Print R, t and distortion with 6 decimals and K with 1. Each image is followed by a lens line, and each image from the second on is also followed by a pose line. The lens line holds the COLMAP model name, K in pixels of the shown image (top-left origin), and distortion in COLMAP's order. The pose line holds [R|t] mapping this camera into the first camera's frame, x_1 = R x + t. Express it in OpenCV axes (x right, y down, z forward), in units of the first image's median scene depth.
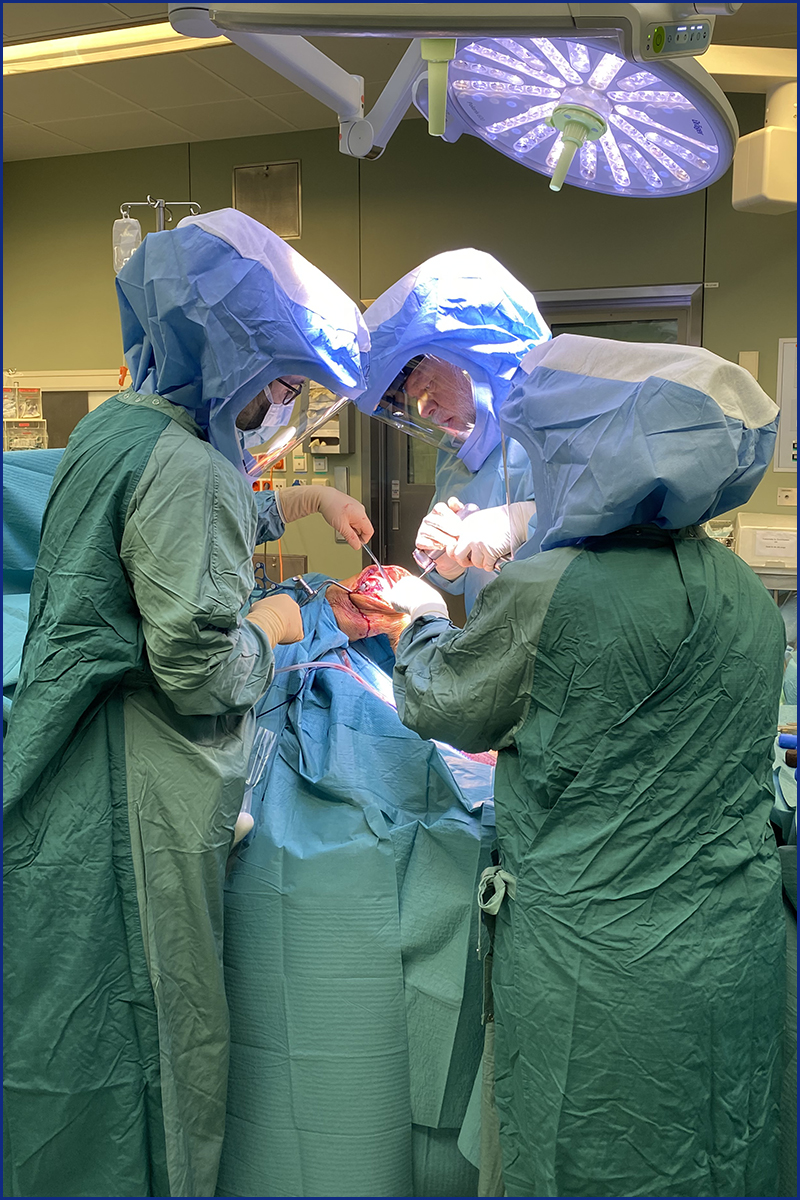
lens RADIAL K [[1080.7, 0, 400.0], [0, 1080.7, 600.0], [0, 0, 1]] dist [0.000045, -0.001803]
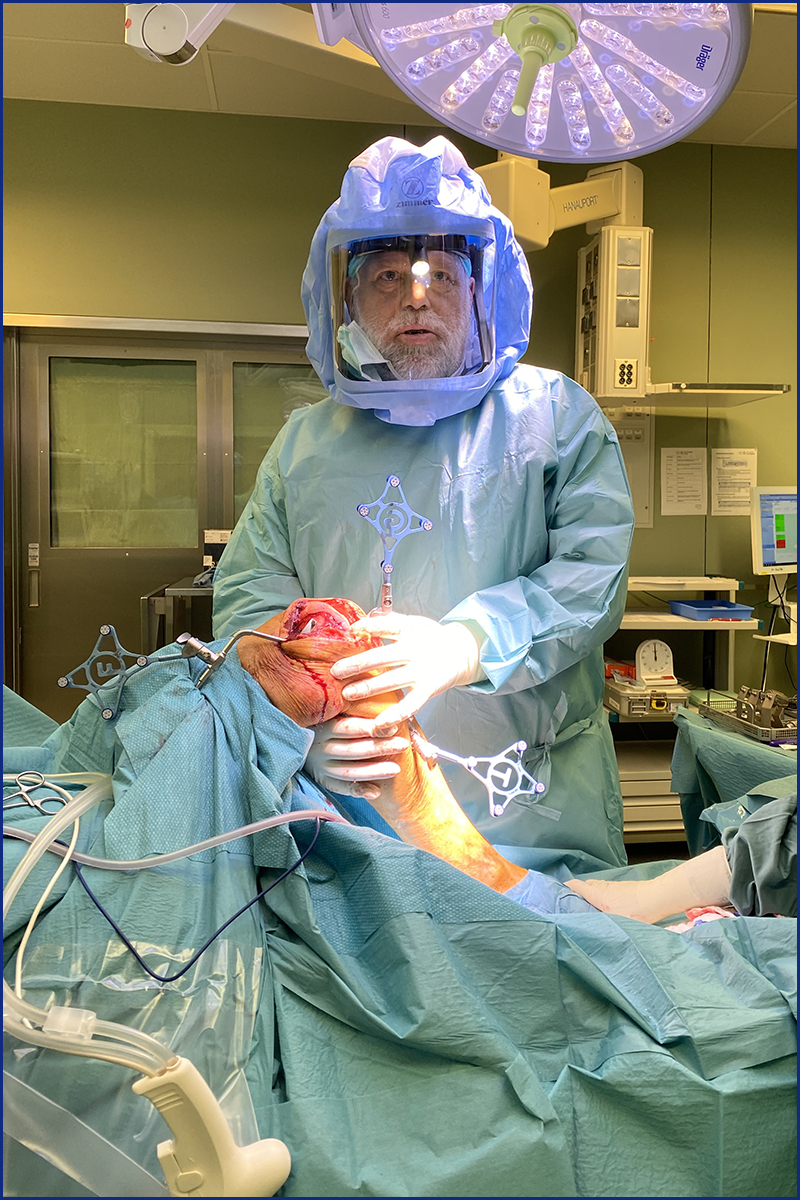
lens RADIAL K [[1023.4, 0, 400.0], [0, 1023.4, 600.0], [0, 0, 1]] dist [0.002159, 0.001143]
pose [[0.885093, -0.024254, 0.464781, -0.291567], [0.059835, 0.996284, -0.061956, -0.013823], [-0.461551, 0.082647, 0.883255, 0.506815]]
